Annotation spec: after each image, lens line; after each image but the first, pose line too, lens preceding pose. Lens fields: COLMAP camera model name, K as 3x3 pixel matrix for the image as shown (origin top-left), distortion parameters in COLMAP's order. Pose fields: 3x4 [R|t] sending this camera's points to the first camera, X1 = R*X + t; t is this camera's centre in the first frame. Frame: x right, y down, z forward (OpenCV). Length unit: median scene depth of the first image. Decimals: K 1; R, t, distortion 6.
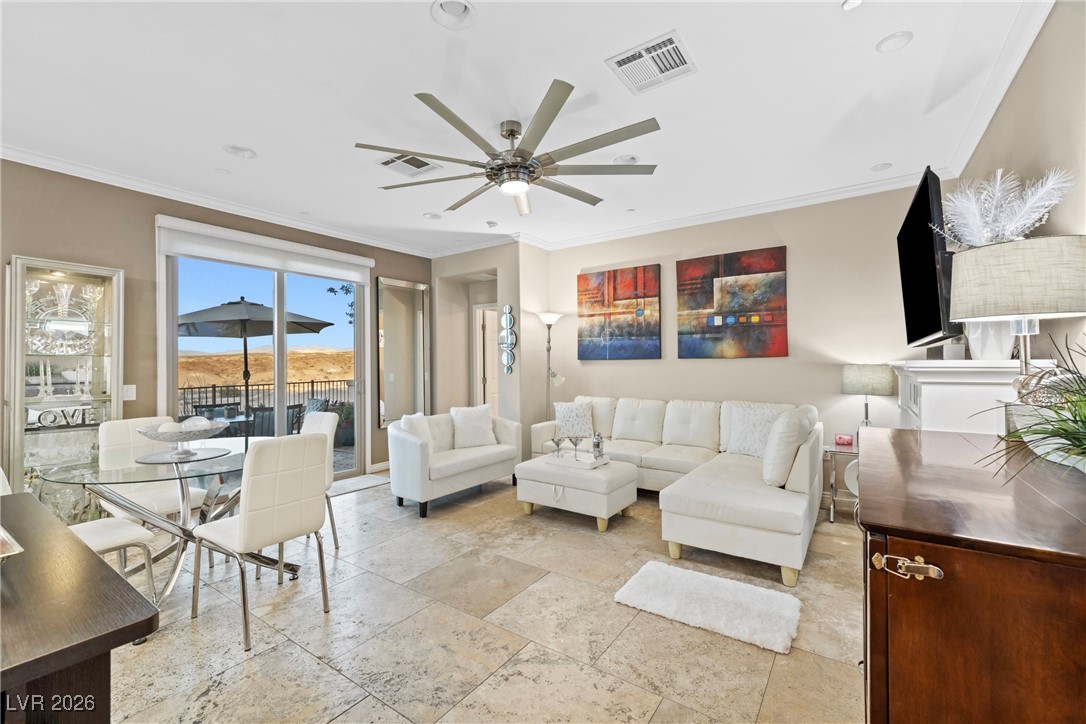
lens RADIAL K [[456.6, 0, 541.9], [0, 456.6, 362.3], [0, 0, 1]] dist [0.001697, 0.000784]
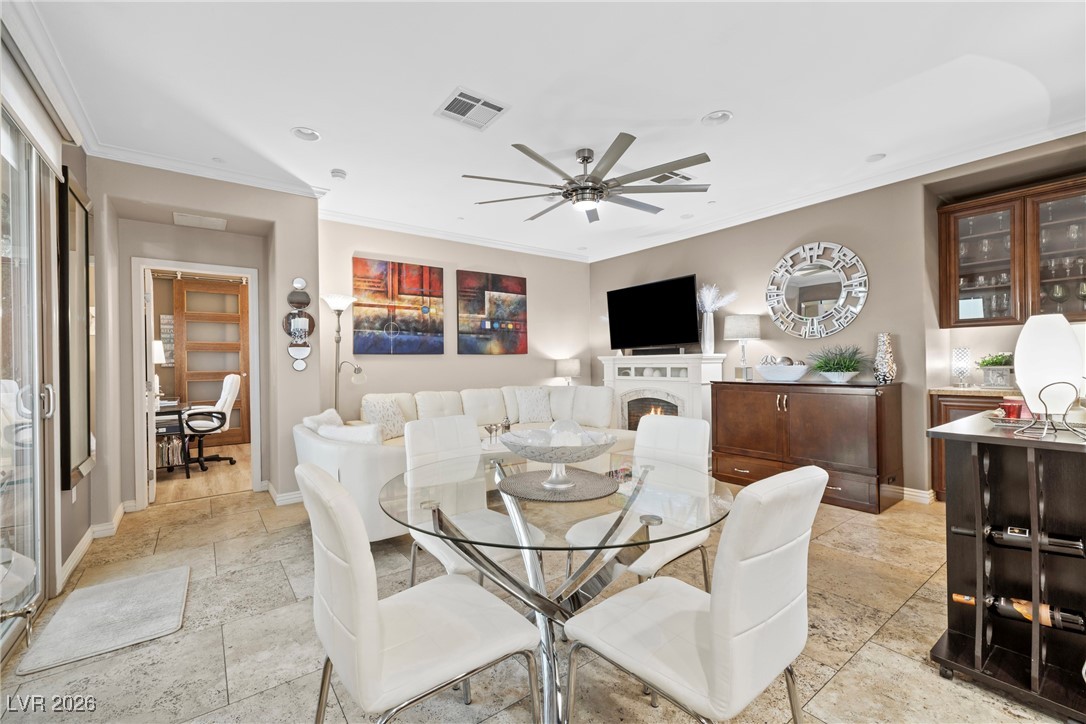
lens RADIAL K [[456.6, 0, 543.2], [0, 456.6, 362.9], [0, 0, 1]] dist [0.001697, 0.000784]
pose [[0.310814, 0.005152, 0.950457, -0.779482], [0.007035, 0.999945, -0.007721, 0.025766], [-0.950445, 0.009086, 0.310761, 0.464980]]
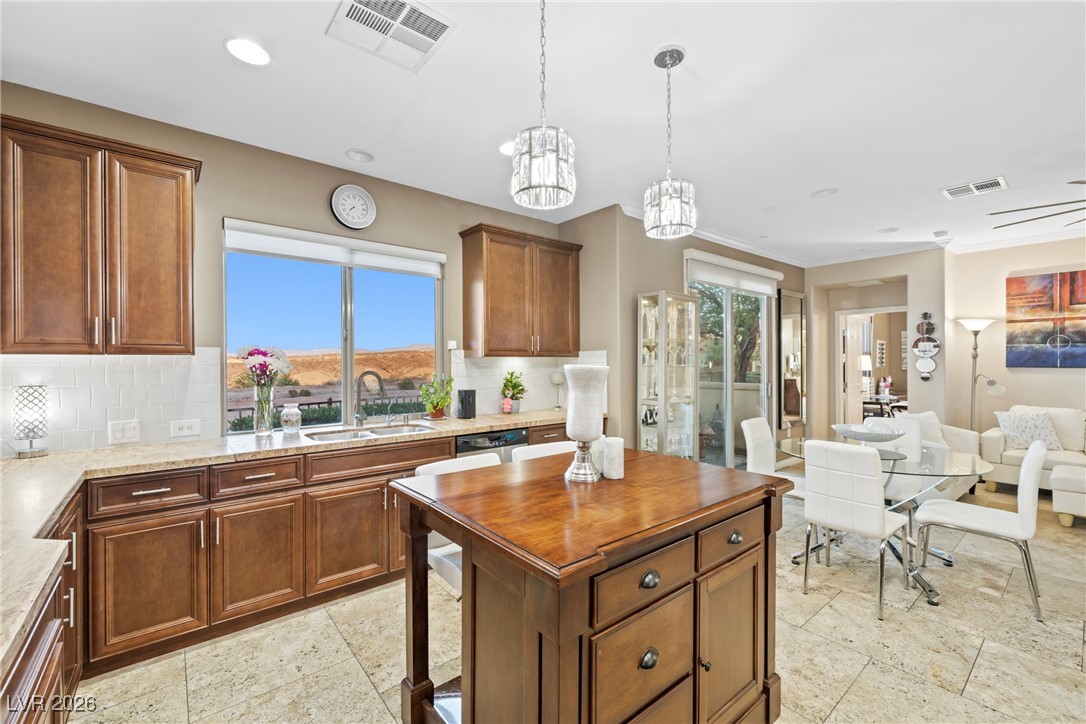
lens RADIAL K [[456.6, 0, 540.8], [0, 456.6, 362.7], [0, 0, 1]] dist [0.001697, 0.000784]
pose [[0.962938, 0.004329, -0.269687, -0.730542], [-0.002095, 0.999961, 0.008572, -0.025241], [0.269714, -0.007690, 0.962910, -0.226551]]
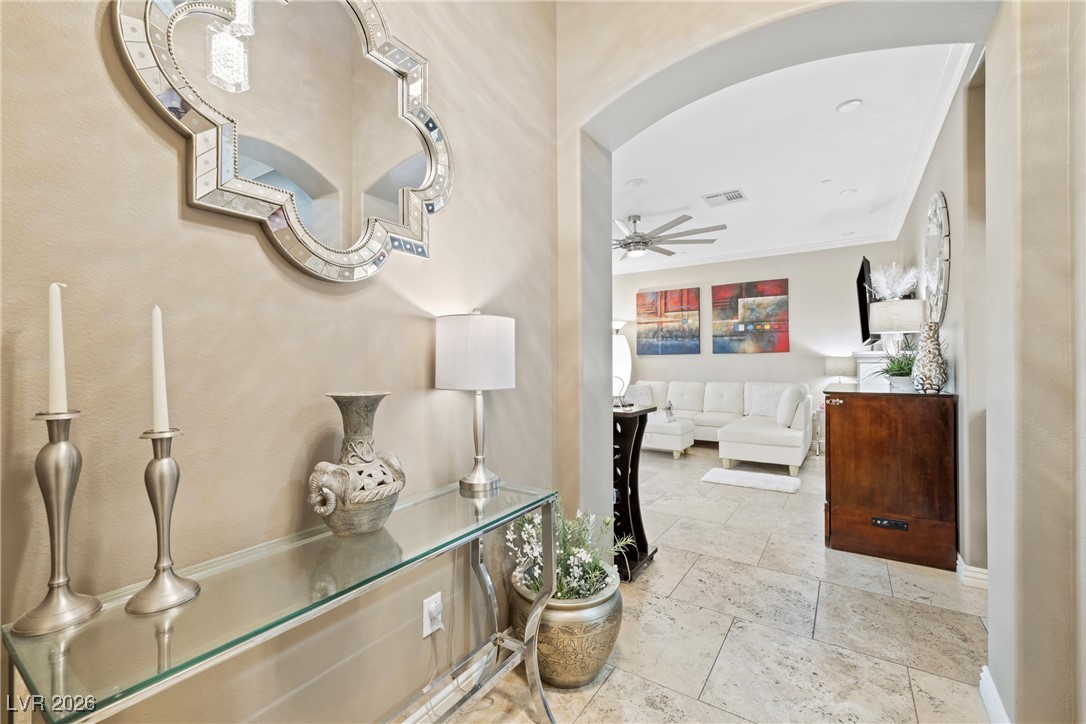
lens RADIAL K [[456.6, 0, 540.0], [0, 456.6, 361.9], [0, 0, 1]] dist [0.001697, 0.000784]
pose [[0.999892, 0.001584, 0.014630, -0.284489], [-0.001586, 0.999999, 0.000118, 0.019599], [-0.014630, -0.000141, 0.999893, -0.460097]]
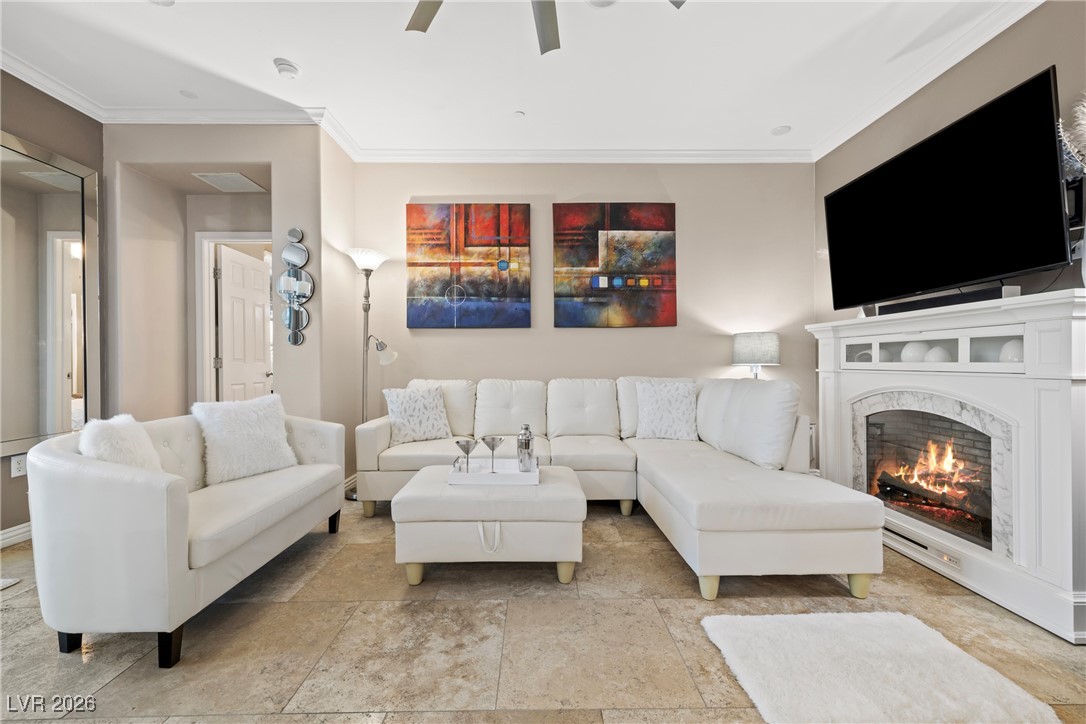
lens RADIAL K [[456.6, 0, 541.6], [0, 456.6, 362.5], [0, 0, 1]] dist [0.001697, 0.000784]
pose [[0.811709, 0.003648, 0.584051, -0.191275], [-0.002735, 0.999993, -0.002445, 0.058241], [-0.584056, 0.000388, 0.811713, 0.395643]]
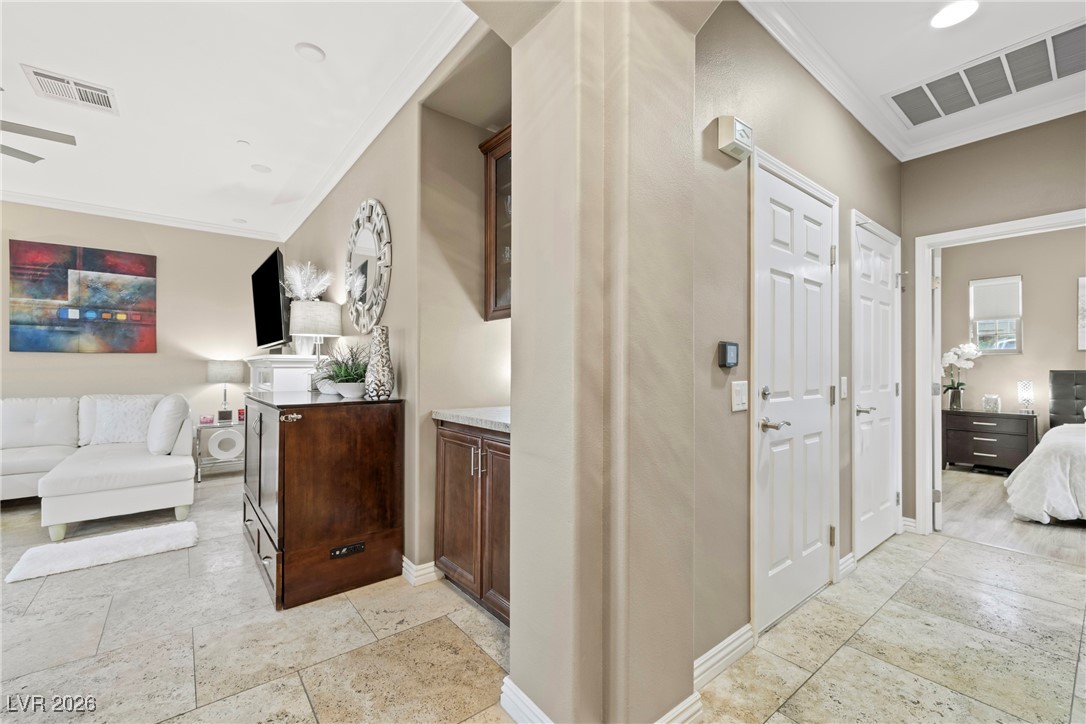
lens RADIAL K [[456.6, 0, 542.3], [0, 456.6, 361.8], [0, 0, 1]] dist [0.001697, 0.000784]
pose [[0.284959, 0.017529, 0.958380, -0.262899], [-0.006211, 0.999846, -0.016441, 0.020642], [-0.958520, -0.001267, 0.285023, -0.233129]]
